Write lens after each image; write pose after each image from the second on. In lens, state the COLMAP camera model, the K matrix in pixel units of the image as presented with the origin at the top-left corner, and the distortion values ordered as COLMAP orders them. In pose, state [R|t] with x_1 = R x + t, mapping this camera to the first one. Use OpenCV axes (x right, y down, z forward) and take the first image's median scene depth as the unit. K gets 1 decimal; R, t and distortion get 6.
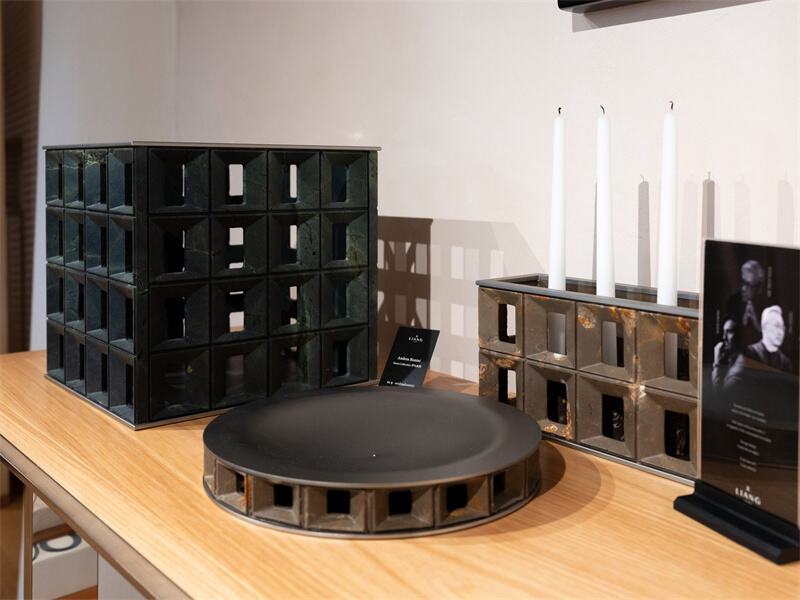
lens RADIAL K [[833.8, 0, 394.8], [0, 833.8, 244.0], [0, 0, 1]] dist [0.000439, 0.000000]
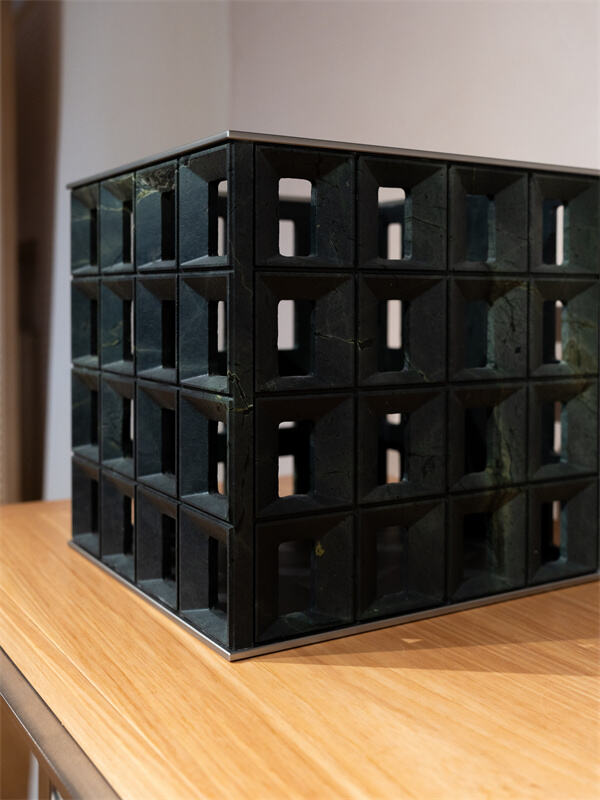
lens RADIAL K [[926.8, 0, 300.1], [0, 926.8, 400.2], [0, 0, 1]] dist [-0.005242, 0.000000]
pose [[0.989809, 0.012251, -0.141873, -0.166110], [-0.008931, 0.999672, 0.024013, 0.034098], [0.142121, -0.022501, 0.989594, 0.373061]]
